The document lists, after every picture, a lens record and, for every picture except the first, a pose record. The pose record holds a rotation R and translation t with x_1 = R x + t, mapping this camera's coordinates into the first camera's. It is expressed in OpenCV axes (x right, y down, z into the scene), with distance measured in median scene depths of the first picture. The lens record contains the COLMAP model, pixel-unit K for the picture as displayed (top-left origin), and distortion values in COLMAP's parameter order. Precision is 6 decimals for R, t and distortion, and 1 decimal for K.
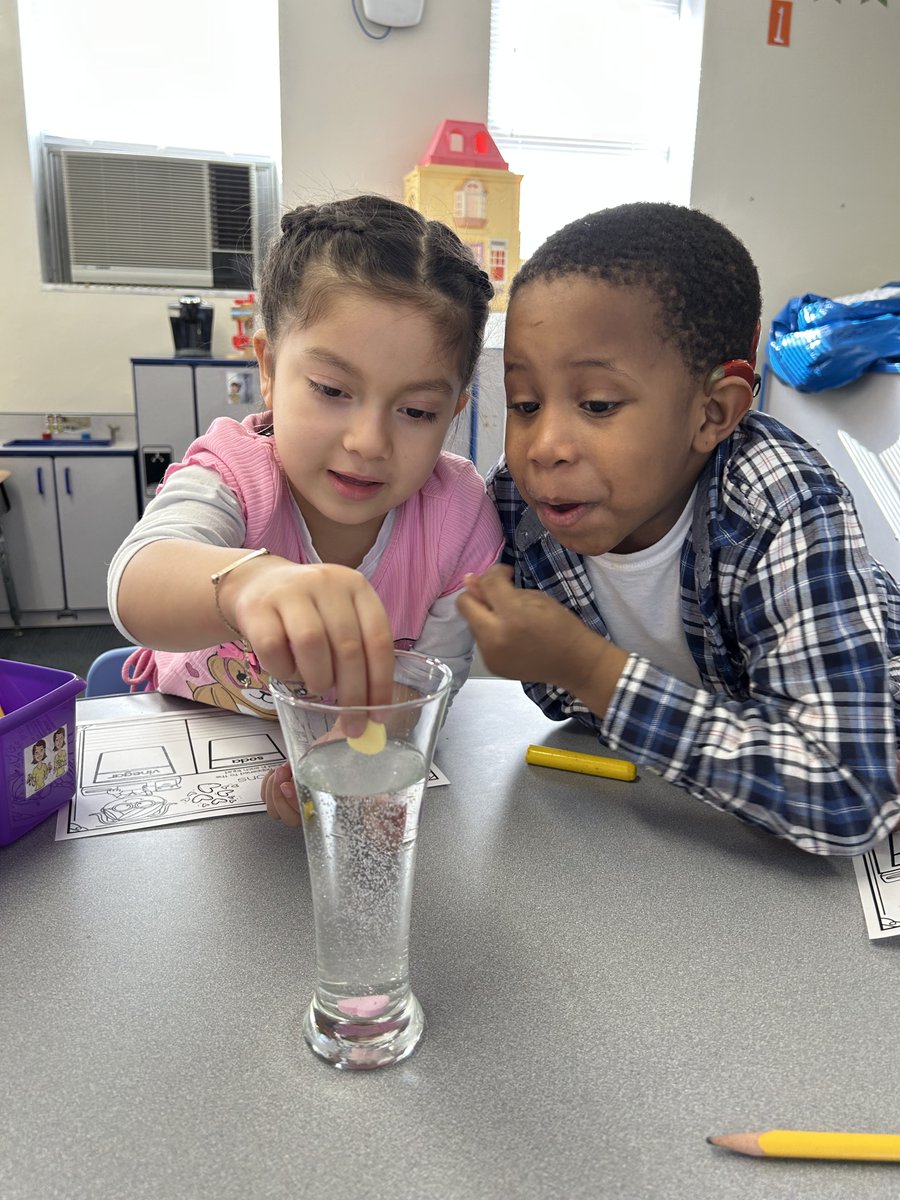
lens RADIAL K [[934.8, 0, 450.0], [0, 934.8, 600.0], [0, 0, 1]] dist [0.005984, 0.006899]
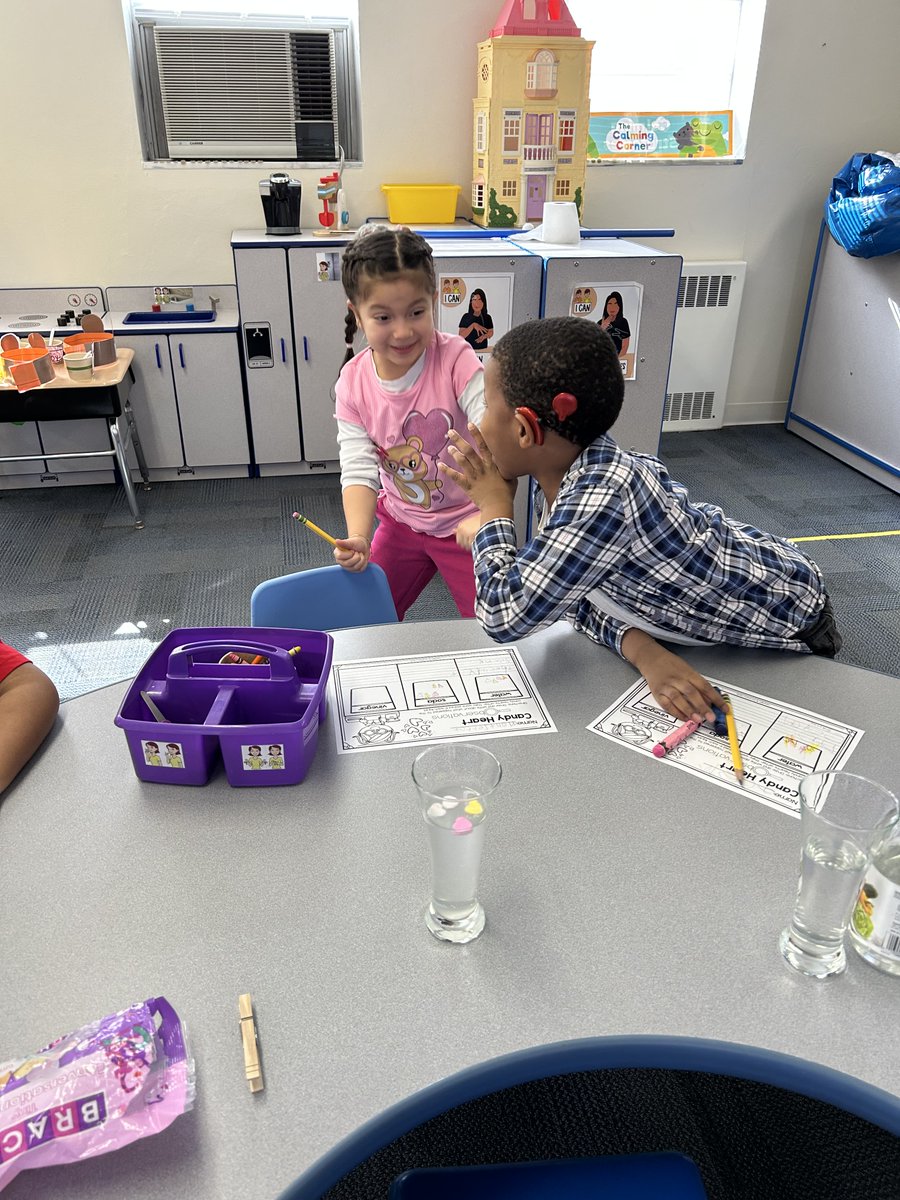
lens RADIAL K [[934.8, 0, 450.0], [0, 934.8, 600.0], [0, 0, 1]] dist [0.005984, 0.006899]
pose [[0.998265, 0.015918, -0.056690, -0.011543], [-0.002734, 0.974258, 0.225418, -0.088967], [0.058819, -0.224872, 0.972611, -0.146661]]
